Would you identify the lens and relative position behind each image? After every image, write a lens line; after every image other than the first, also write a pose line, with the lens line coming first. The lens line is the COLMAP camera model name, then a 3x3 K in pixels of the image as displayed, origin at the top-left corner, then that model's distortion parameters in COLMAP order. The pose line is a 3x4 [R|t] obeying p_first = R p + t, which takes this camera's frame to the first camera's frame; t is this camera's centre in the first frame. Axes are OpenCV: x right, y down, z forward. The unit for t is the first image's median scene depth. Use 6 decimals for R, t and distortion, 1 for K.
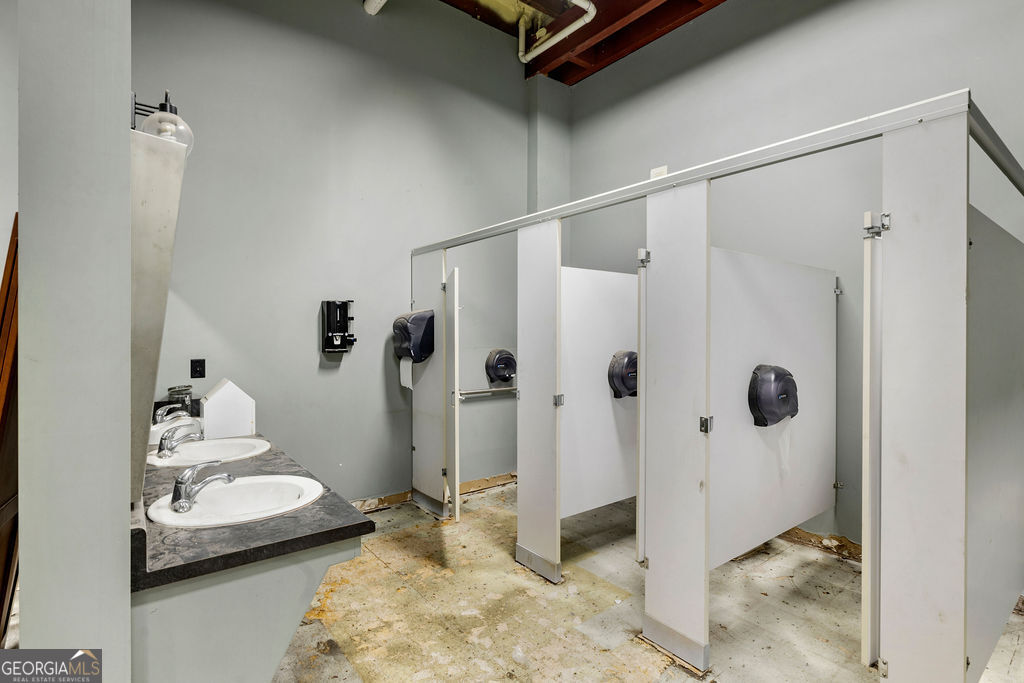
lens RADIAL K [[496.2, 0, 518.1], [0, 496.2, 341.0], [0, 0, 1]] dist [-0.006185, 0.000220]
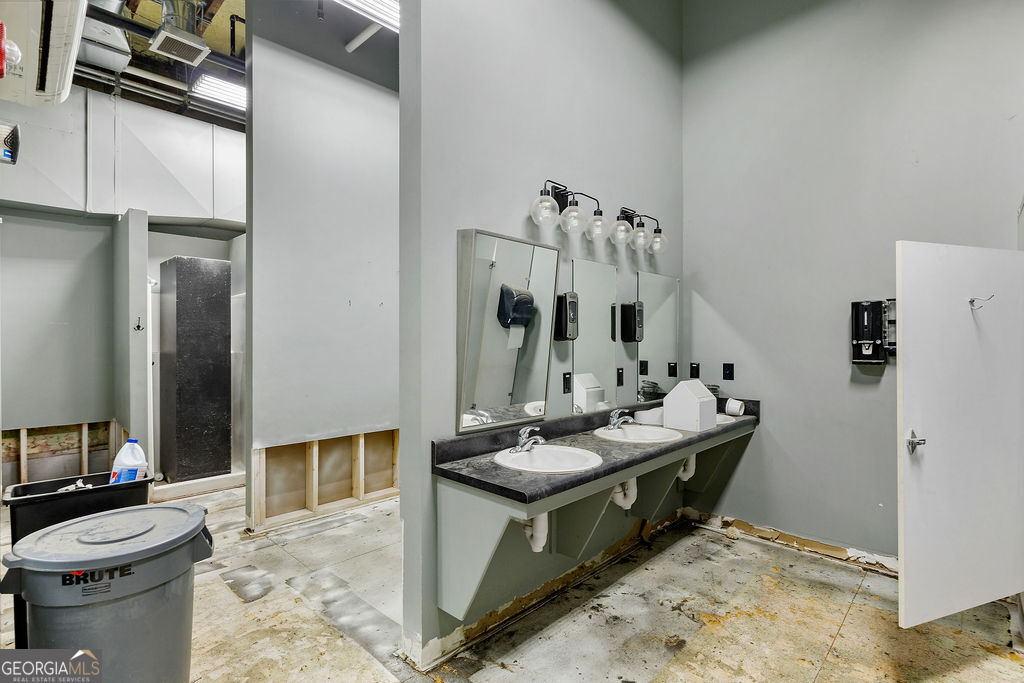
lens RADIAL K [[496.2, 0, 518.1], [0, 496.2, 341.0], [0, 0, 1]] dist [-0.006185, 0.000220]
pose [[0.133220, 0.003271, -0.991081, 0.438768], [-0.014603, 0.999892, 0.001338, -0.009418], [0.990979, 0.014295, 0.133254, 0.383328]]
